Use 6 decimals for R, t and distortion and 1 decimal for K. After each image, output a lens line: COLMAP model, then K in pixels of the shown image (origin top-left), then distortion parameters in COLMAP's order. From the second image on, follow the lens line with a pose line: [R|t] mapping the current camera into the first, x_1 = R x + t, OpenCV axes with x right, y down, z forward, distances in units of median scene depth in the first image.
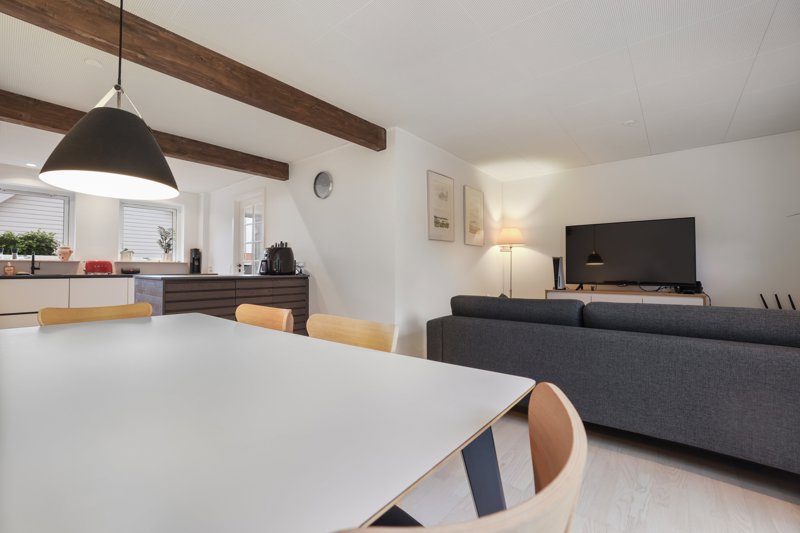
lens RADIAL K [[343.2, 0, 396.3], [0, 343.2, 261.5], [0, 0, 1]] dist [-0.037071, 0.012518]
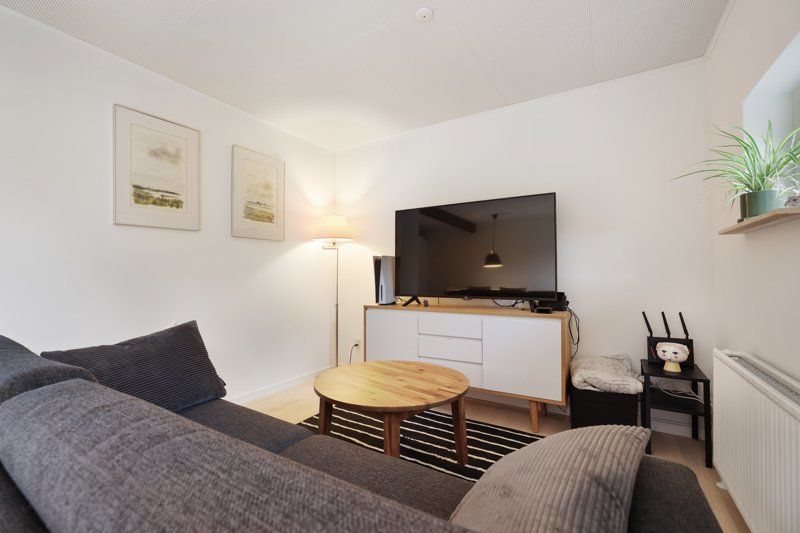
lens RADIAL K [[343.2, 0, 396.3], [0, 343.2, 261.5], [0, 0, 1]] dist [-0.037071, 0.012518]
pose [[0.991061, -0.004297, 0.133343, 0.420207], [0.005548, 0.999944, -0.009012, 0.003857], [-0.133297, 0.009671, 0.991029, 0.333228]]
